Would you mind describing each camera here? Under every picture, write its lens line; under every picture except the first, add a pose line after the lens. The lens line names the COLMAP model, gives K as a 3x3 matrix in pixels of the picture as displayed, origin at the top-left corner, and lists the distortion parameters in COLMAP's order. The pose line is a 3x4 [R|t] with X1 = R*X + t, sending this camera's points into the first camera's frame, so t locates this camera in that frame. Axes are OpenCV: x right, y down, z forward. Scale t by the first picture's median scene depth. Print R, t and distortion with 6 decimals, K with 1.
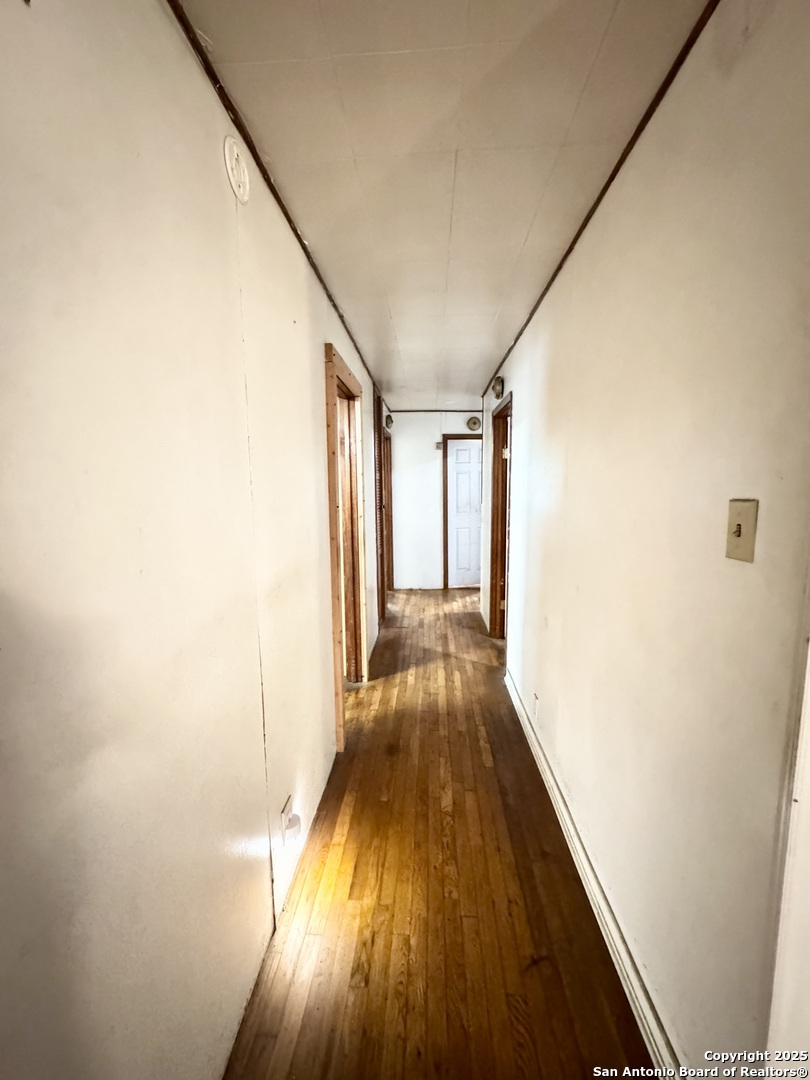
lens RADIAL K [[430.7, 0, 405.2], [0, 430.7, 544.2], [0, 0, 1]] dist [-0.001909, 0.001002]
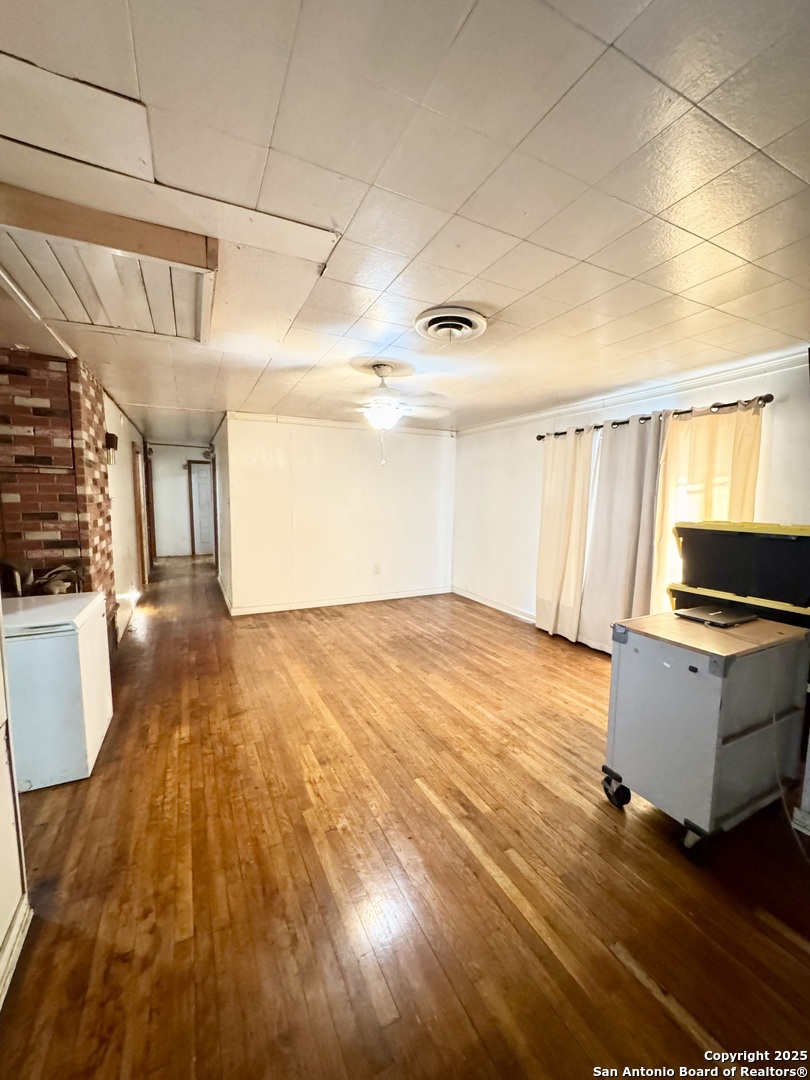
lens RADIAL K [[430.7, 0, 407.6], [0, 430.7, 546.5], [0, 0, 1]] dist [-0.001909, 0.001002]
pose [[0.862268, -0.031201, 0.505491, -0.030473], [0.032717, 0.999447, 0.005880, 0.095397], [-0.505395, 0.011468, 0.862812, -0.858352]]
